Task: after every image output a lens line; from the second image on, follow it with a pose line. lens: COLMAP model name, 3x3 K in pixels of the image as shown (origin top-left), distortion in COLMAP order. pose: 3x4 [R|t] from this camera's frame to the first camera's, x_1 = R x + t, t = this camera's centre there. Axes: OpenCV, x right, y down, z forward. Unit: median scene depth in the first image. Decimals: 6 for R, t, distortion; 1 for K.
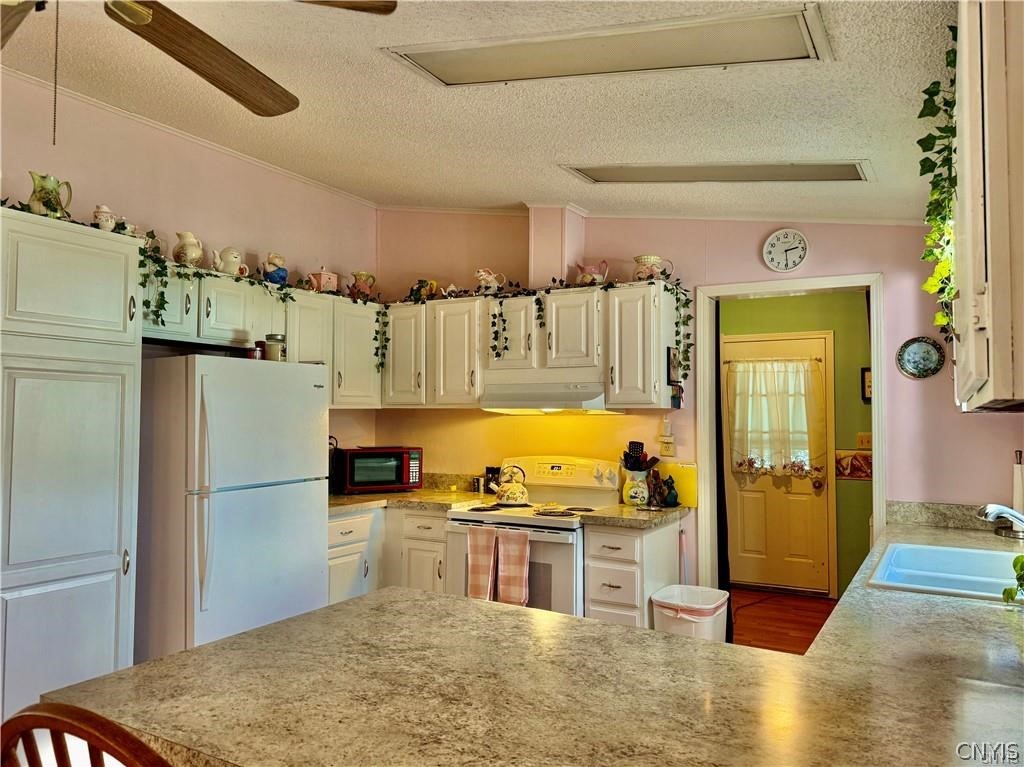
lens RADIAL K [[768.8, 0, 507.0], [0, 768.8, 387.5], [0, 0, 1]] dist [0.034963, -0.032345]
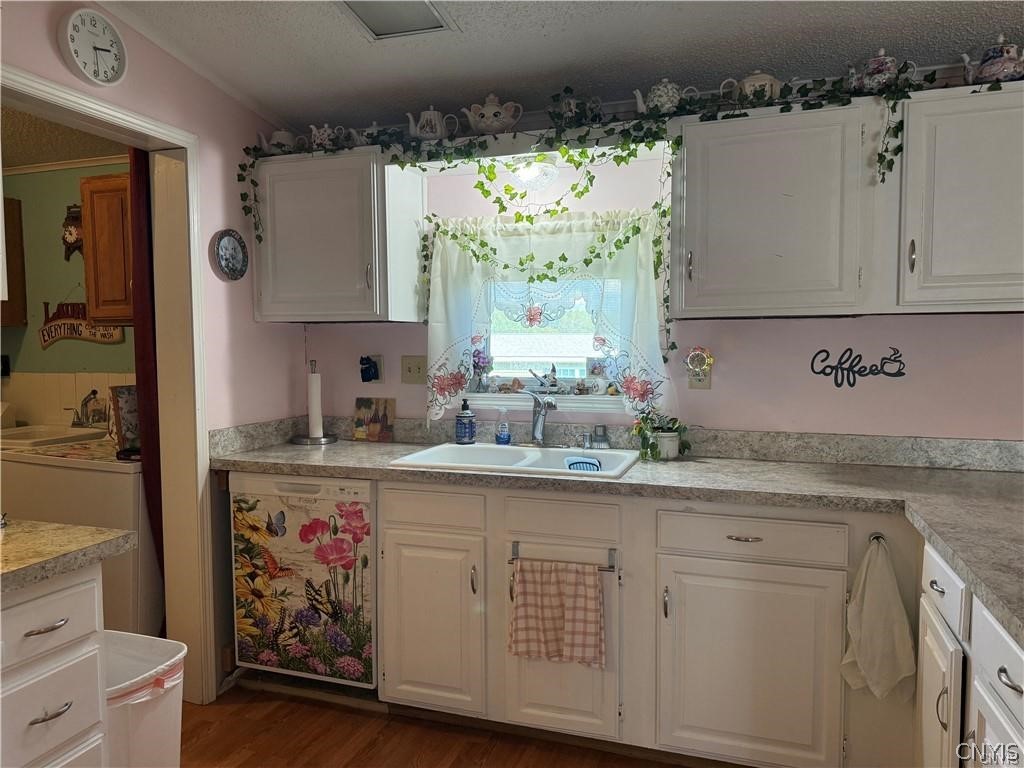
lens RADIAL K [[728.2, 0, 513.9], [0, 728.2, 384.8], [0, 0, 1]] dist [0.068595, -0.048099]
pose [[-0.196837, -0.069812, 0.977948, -0.271910], [-0.031784, 0.997392, 0.064803, 0.034623], [-0.979921, -0.018328, -0.198543, 0.739410]]
